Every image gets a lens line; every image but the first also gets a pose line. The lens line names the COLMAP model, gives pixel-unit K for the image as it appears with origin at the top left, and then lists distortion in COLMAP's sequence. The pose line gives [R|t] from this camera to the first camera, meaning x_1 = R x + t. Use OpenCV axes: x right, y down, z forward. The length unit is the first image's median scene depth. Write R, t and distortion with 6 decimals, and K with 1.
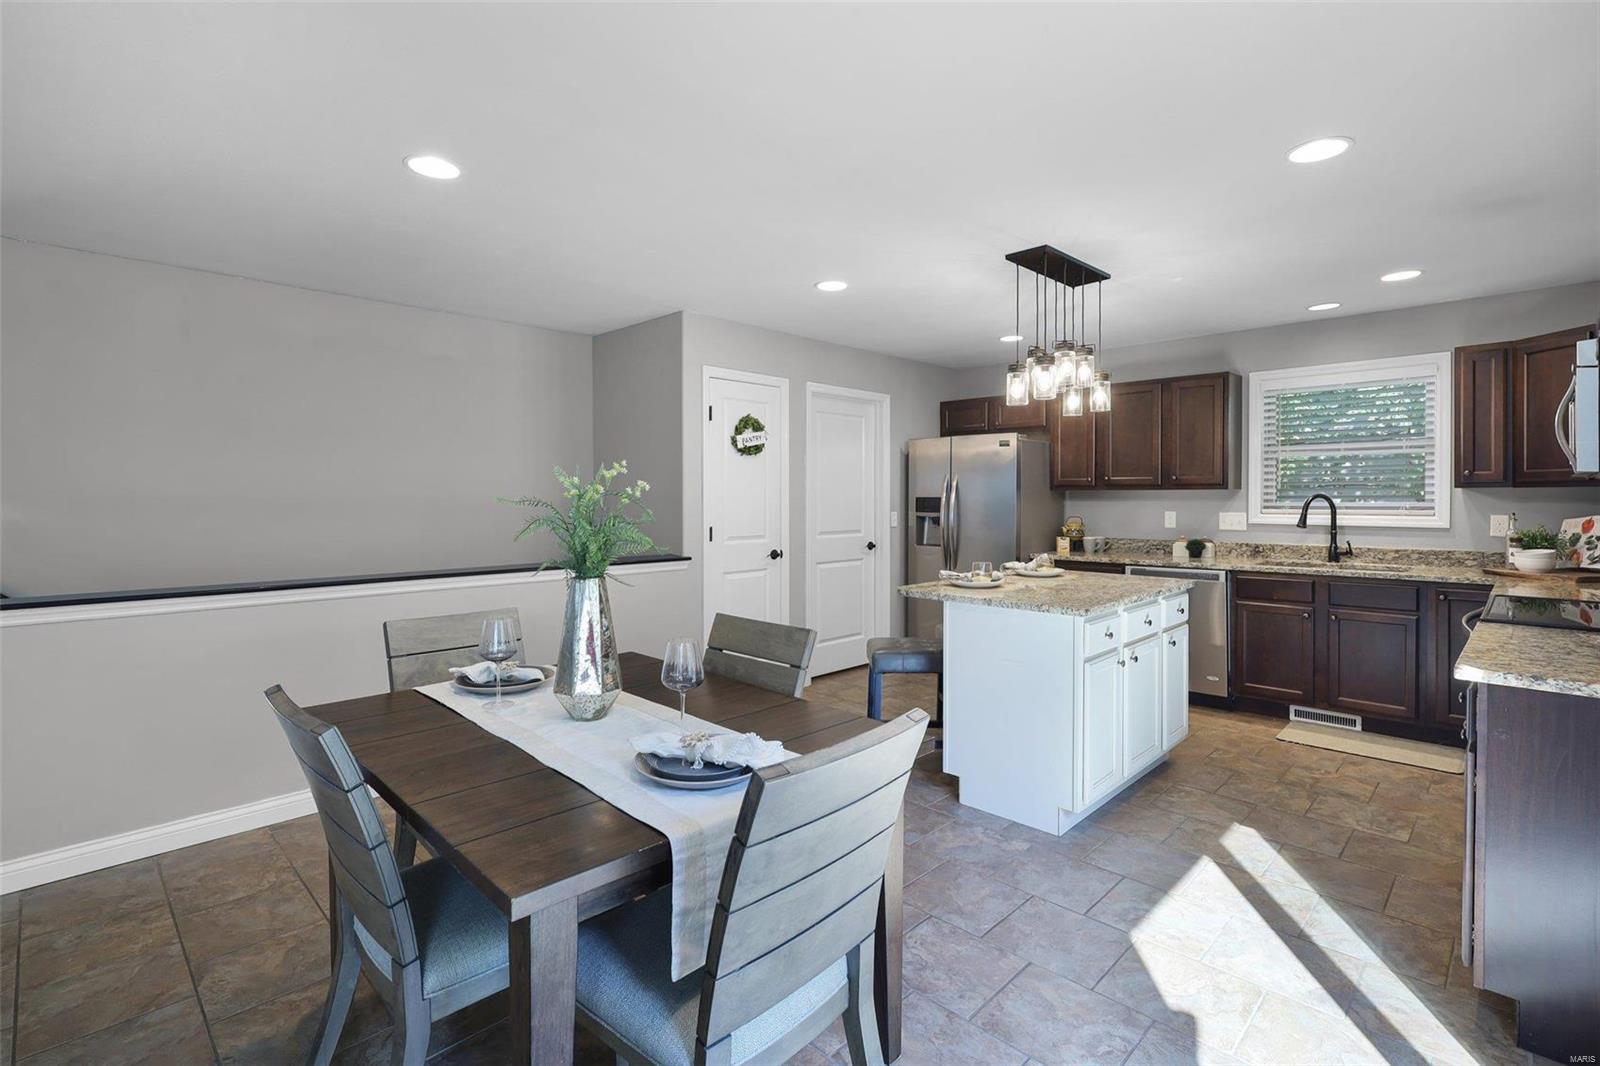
lens RADIAL K [[755.6, 0, 776.5], [0, 755.6, 500.1], [0, 0, 1]] dist [-0.005190, 0.000350]
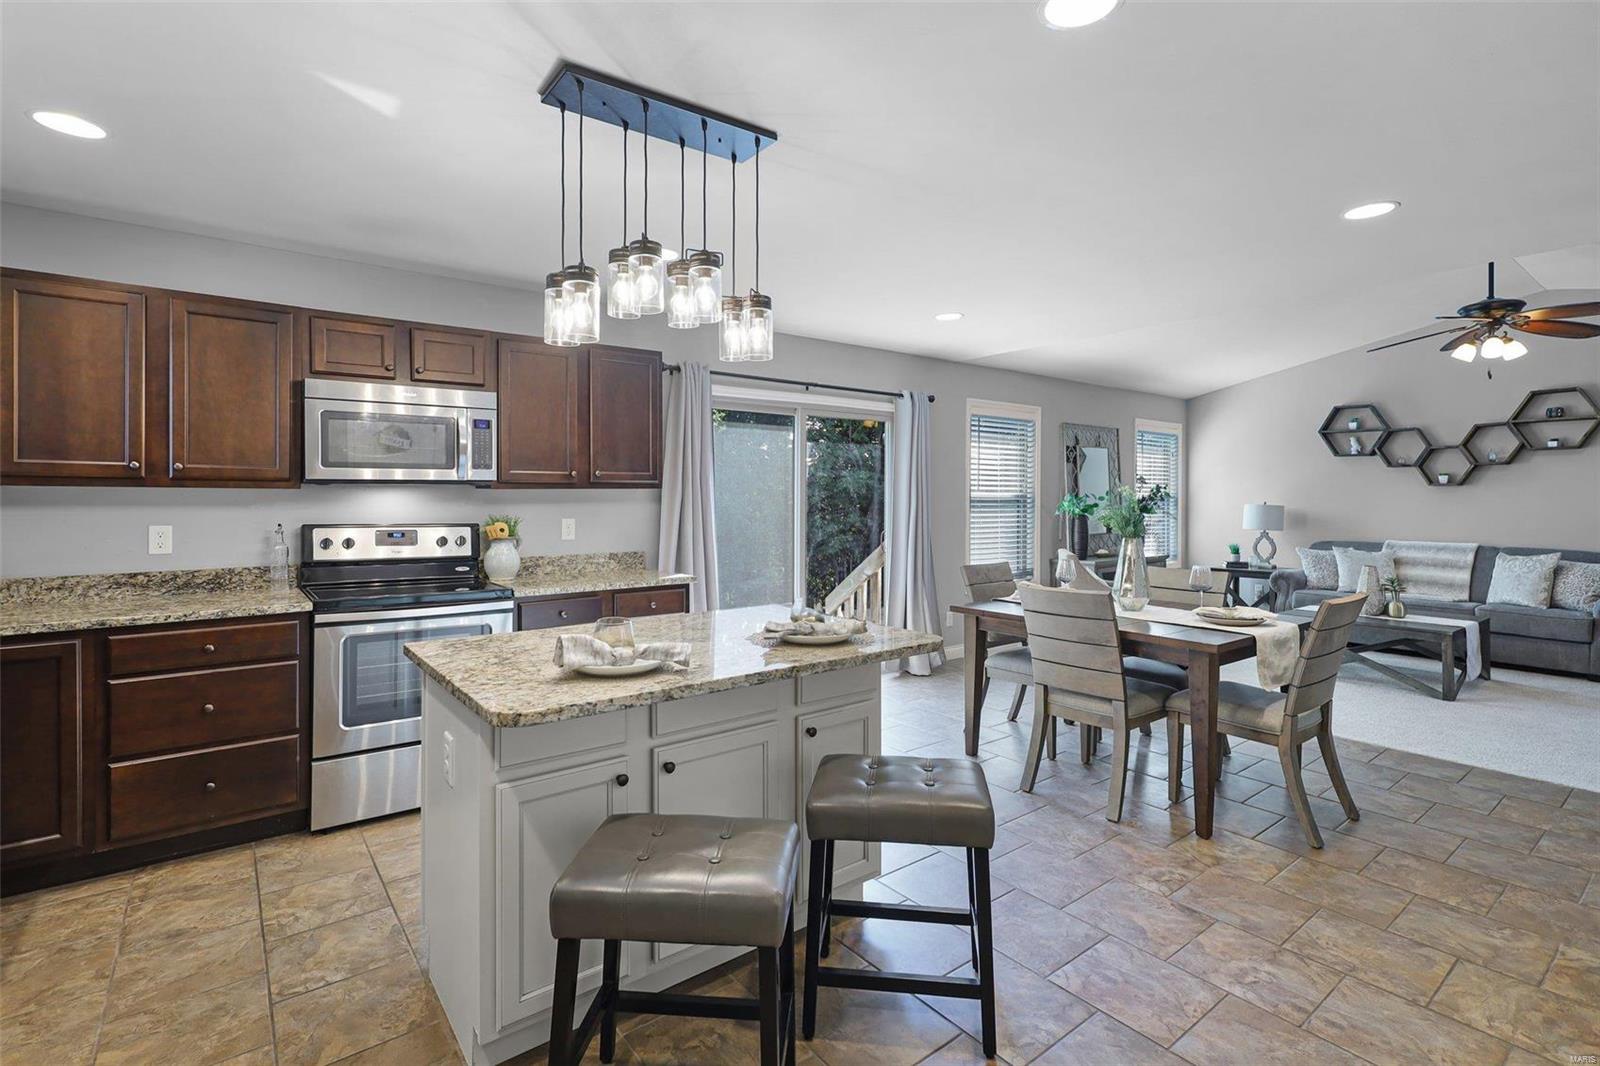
lens RADIAL K [[755.6, 0, 785.7], [0, 755.6, 500.8], [0, 0, 1]] dist [-0.005190, 0.000350]
pose [[-0.992795, 0.002100, 0.119806, 0.158516], [0.003131, 0.999960, 0.008415, -0.004664], [-0.119783, 0.008729, -0.992762, 1.214412]]
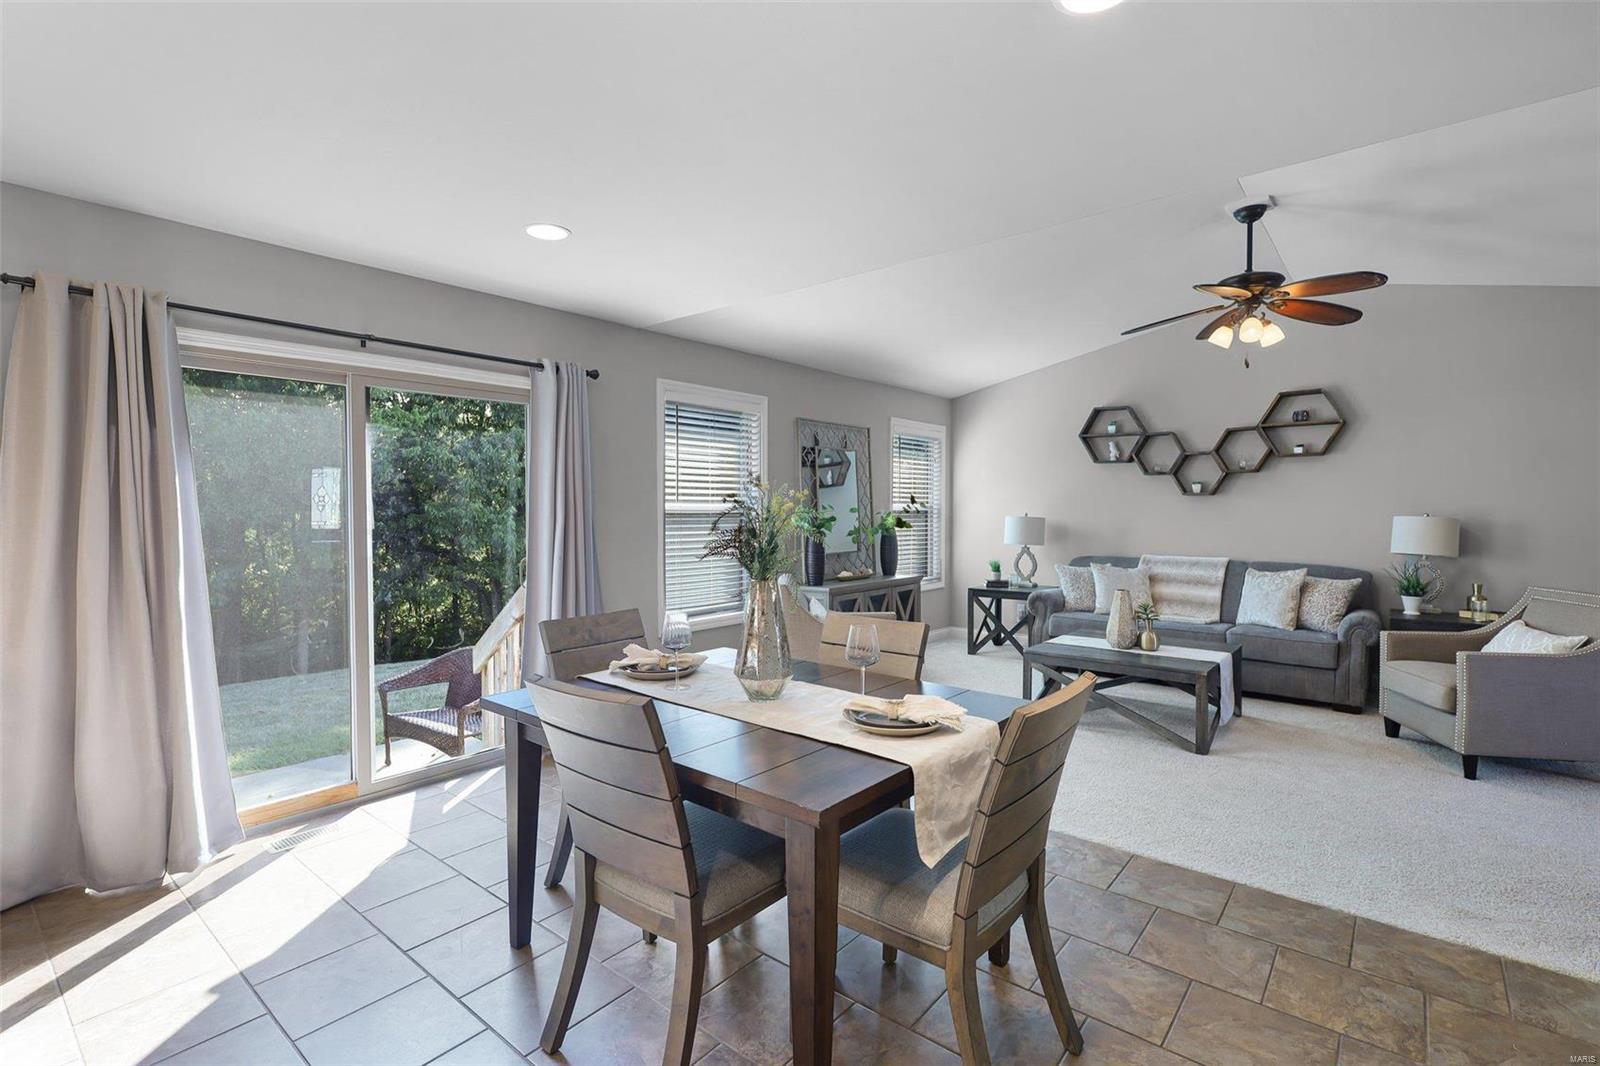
lens RADIAL K [[755.6, 0, 790.2], [0, 755.6, 531.9], [0, 0, 1]] dist [-0.005190, 0.000350]
pose [[-0.994103, 0.009885, -0.107993, -0.063066], [0.006084, 0.999352, 0.035465, -0.004539], [0.108273, 0.034599, -0.993519, 0.877234]]
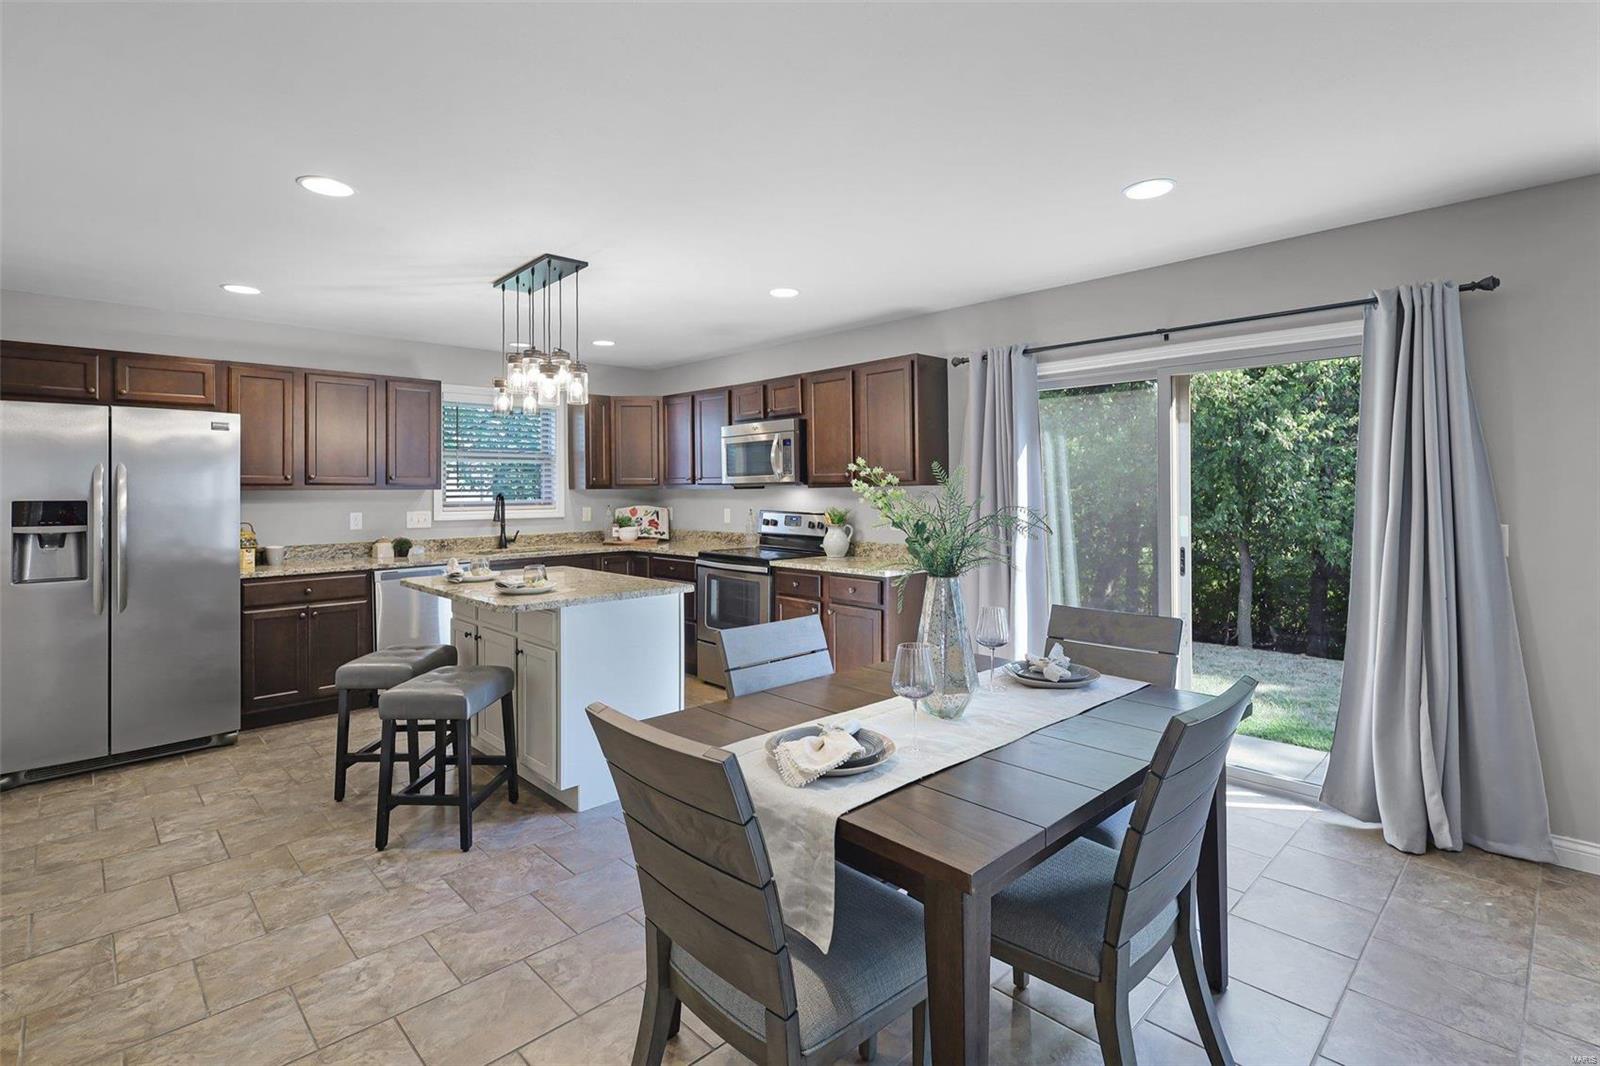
lens RADIAL K [[755.6, 0, 818.6], [0, 755.6, 494.6], [0, 0, 1]] dist [-0.005190, 0.000350]
pose [[-0.013718, -0.003774, 0.999899, -0.503948], [0.010326, 0.999939, 0.003916, -0.005986], [-0.999853, 0.010378, -0.013678, 0.484324]]
